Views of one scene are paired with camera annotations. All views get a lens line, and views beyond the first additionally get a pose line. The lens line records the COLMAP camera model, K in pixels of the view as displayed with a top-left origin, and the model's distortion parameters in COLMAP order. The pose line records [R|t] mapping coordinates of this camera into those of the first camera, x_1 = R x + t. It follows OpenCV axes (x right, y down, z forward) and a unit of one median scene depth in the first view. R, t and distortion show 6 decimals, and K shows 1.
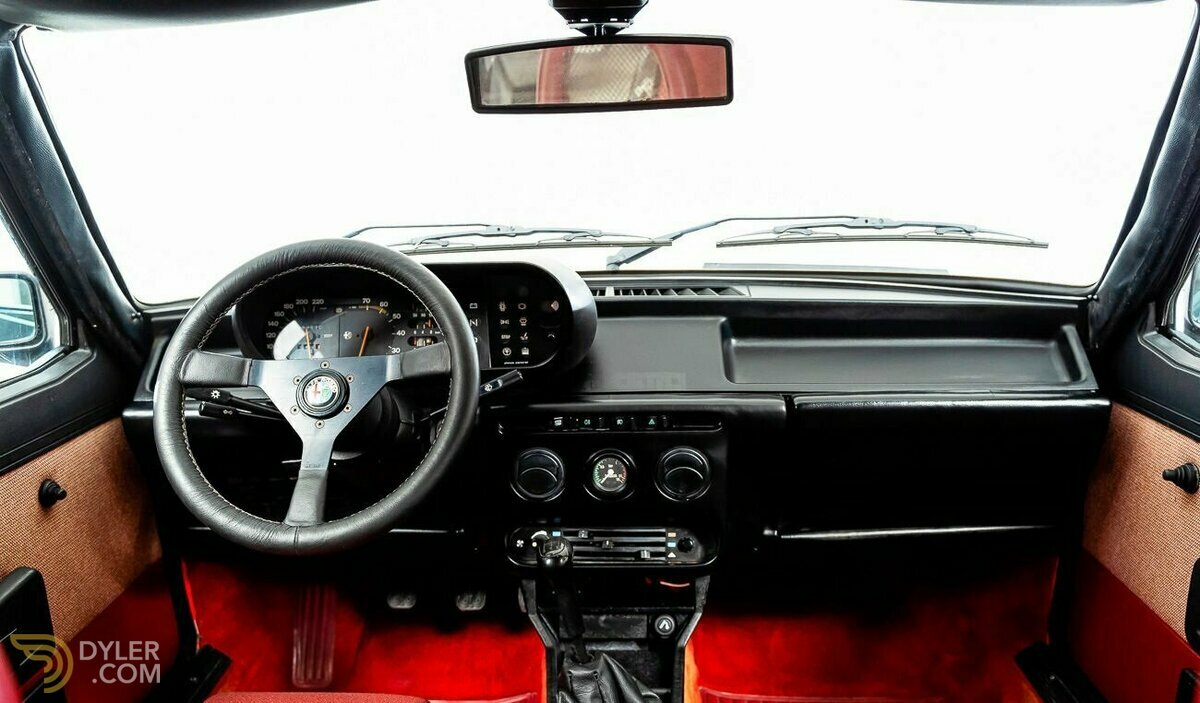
lens RADIAL K [[962.9, 0, 599.6], [0, 962.9, 352.6], [0, 0, 1]] dist [-0.007471, -0.001167]
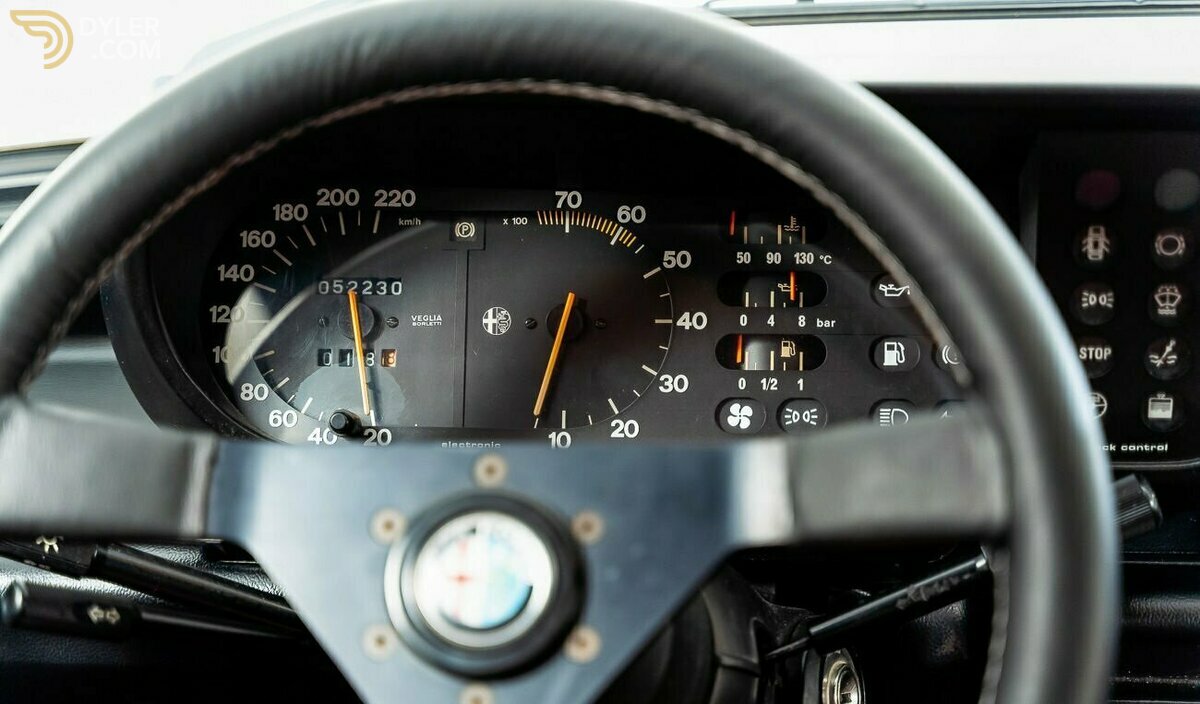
lens RADIAL K [[2589.6, 0, 600.3], [0, 2589.6, 351.0], [0, 0, 1]] dist [0.091149, 0.000000]
pose [[0.997110, 0.031989, -0.068908, -0.180775], [-0.028085, 0.997985, 0.056896, -0.053226], [0.070589, -0.054796, 0.995999, 0.256240]]
